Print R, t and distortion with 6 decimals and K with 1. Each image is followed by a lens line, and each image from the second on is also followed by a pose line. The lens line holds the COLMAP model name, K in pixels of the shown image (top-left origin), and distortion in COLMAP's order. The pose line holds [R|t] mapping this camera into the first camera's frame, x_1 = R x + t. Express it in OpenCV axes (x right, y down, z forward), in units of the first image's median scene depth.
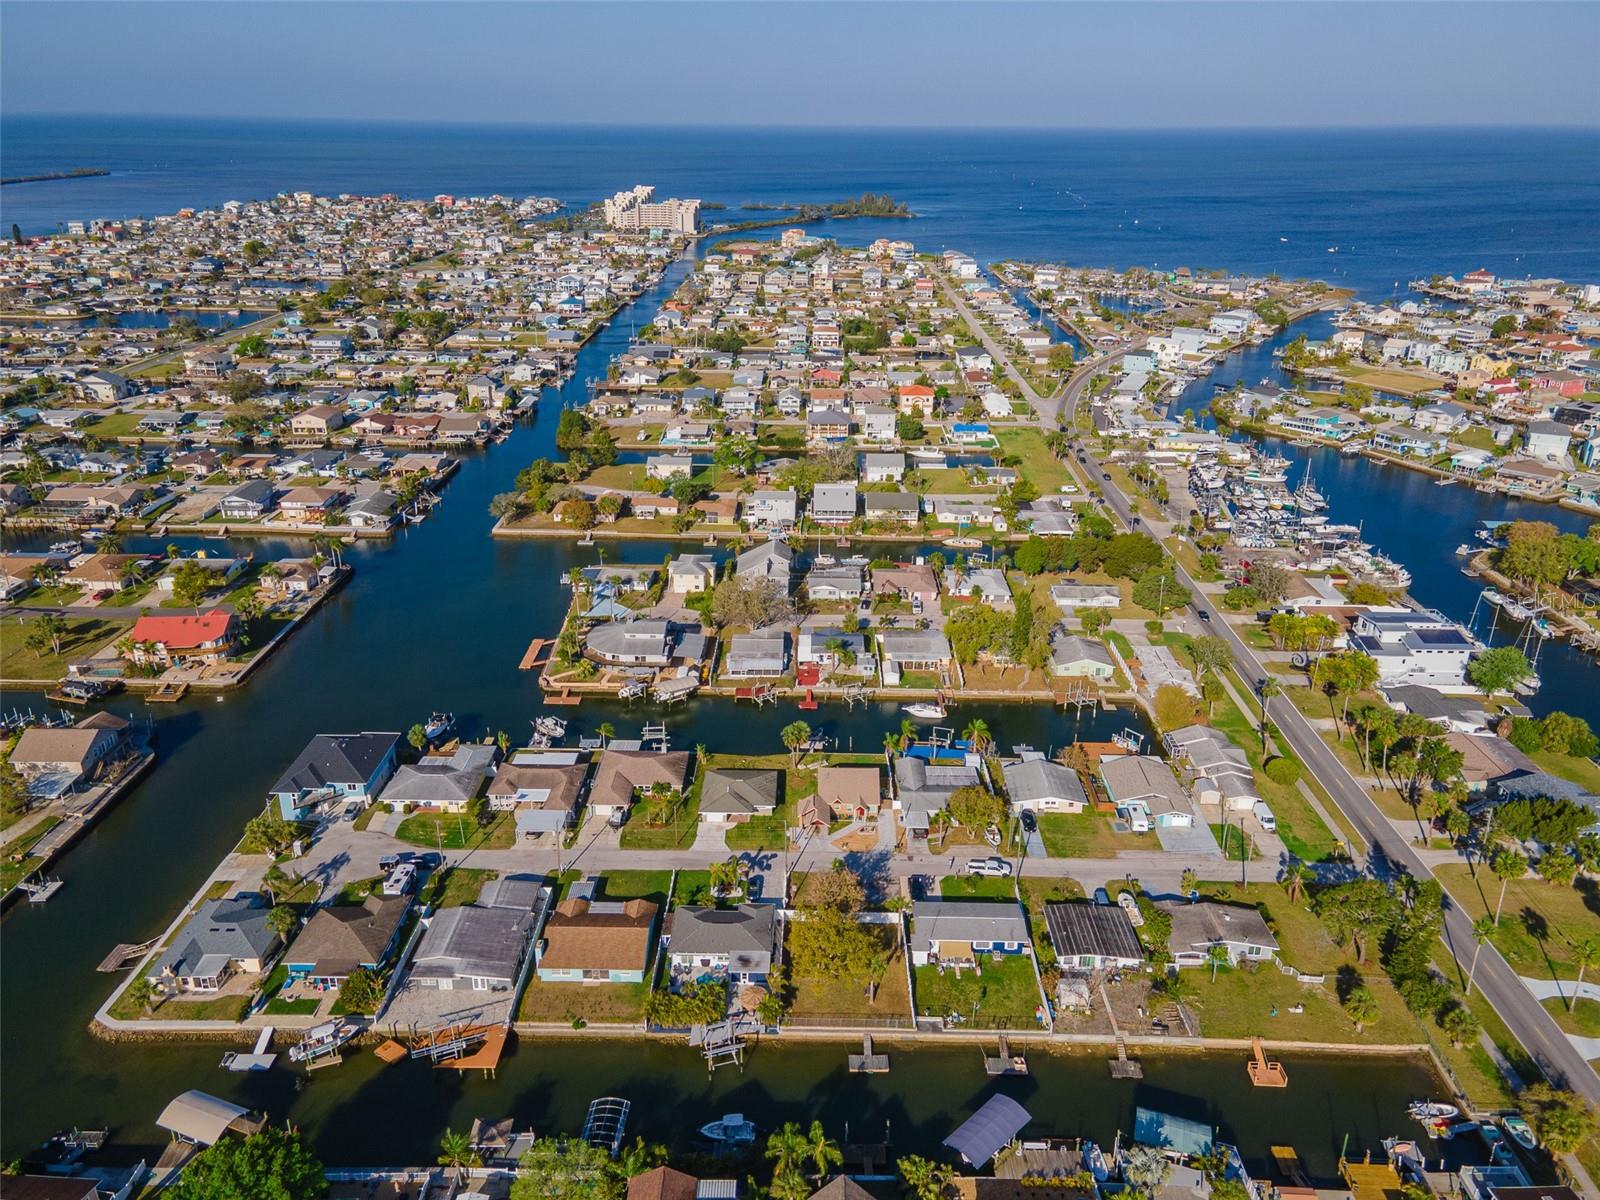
lens RADIAL K [[1141.0, 0, 800.0], [0, 1141.0, 600.0], [0, 0, 1]] dist [0.026391, 0.003597]
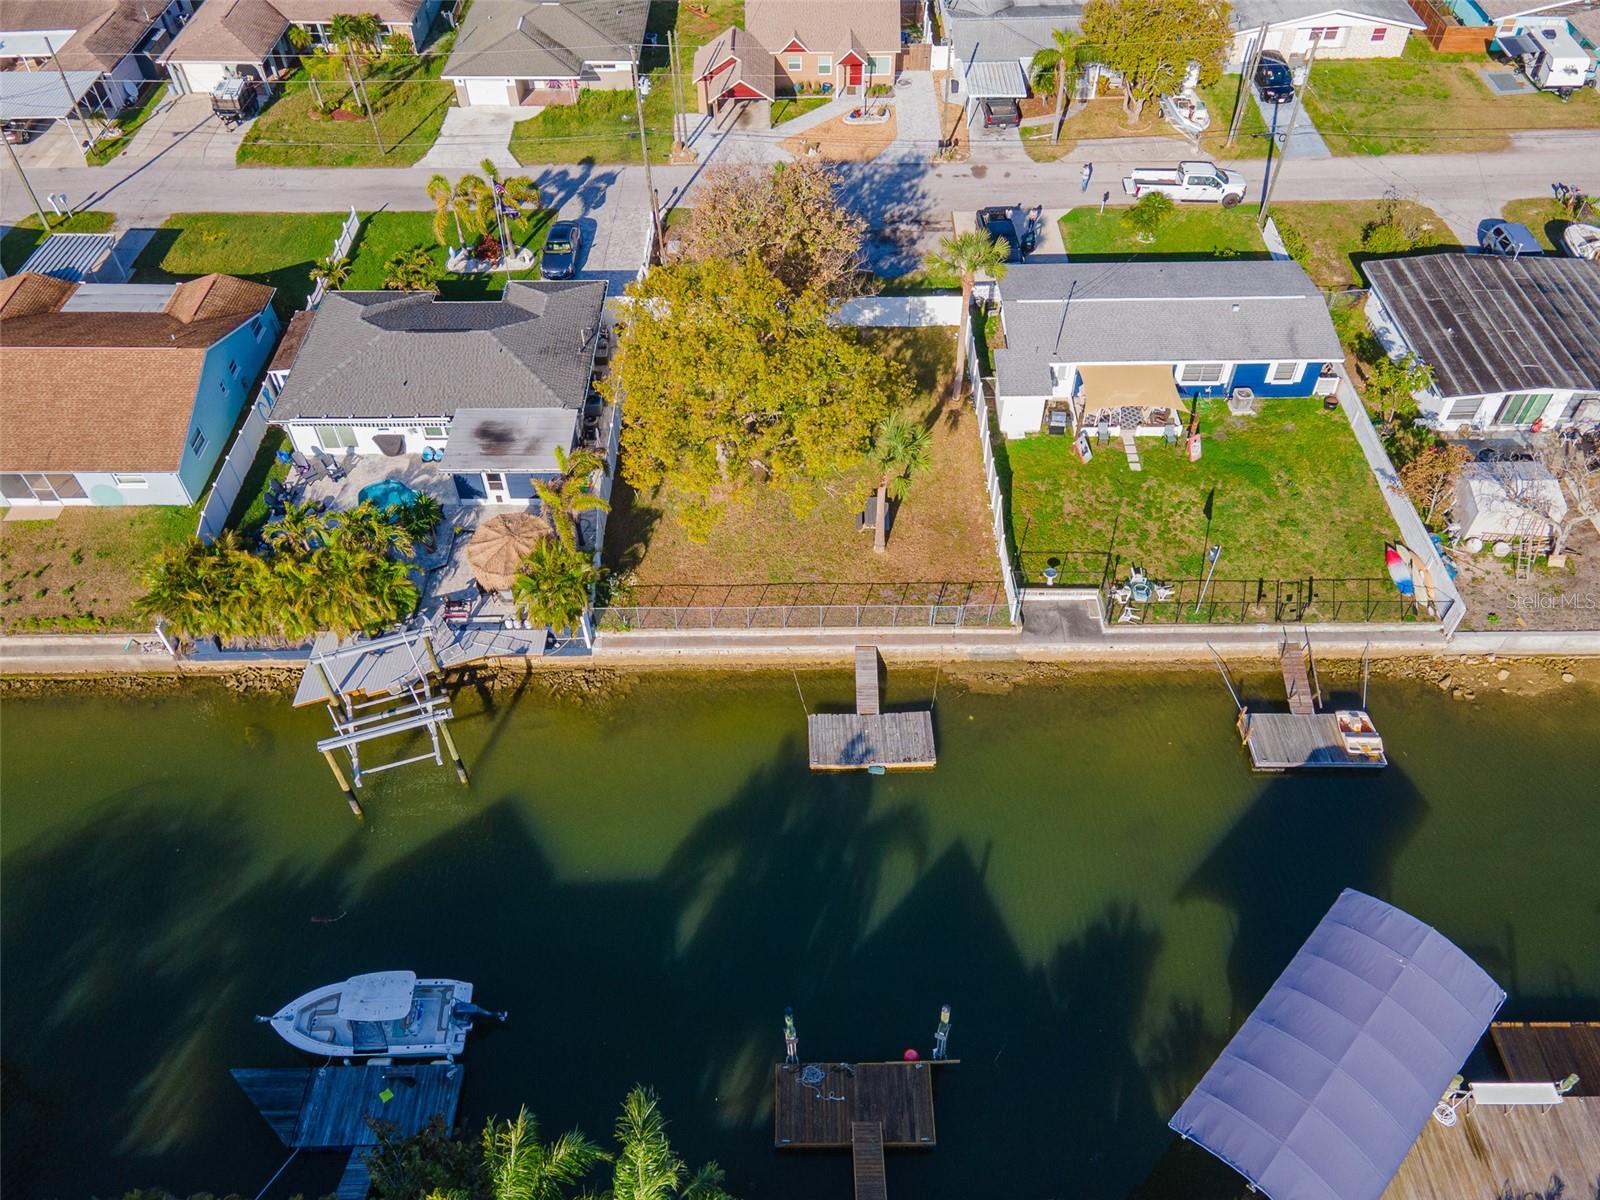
lens RADIAL K [[1141.0, 0, 800.0], [0, 1141.0, 600.0], [0, 0, 1]] dist [0.026391, 0.003597]
pose [[0.999657, -0.025358, -0.006607, 0.038026], [0.025677, 0.897533, 0.440198, 0.201684], [-0.005232, -0.440217, 0.897876, 0.642128]]
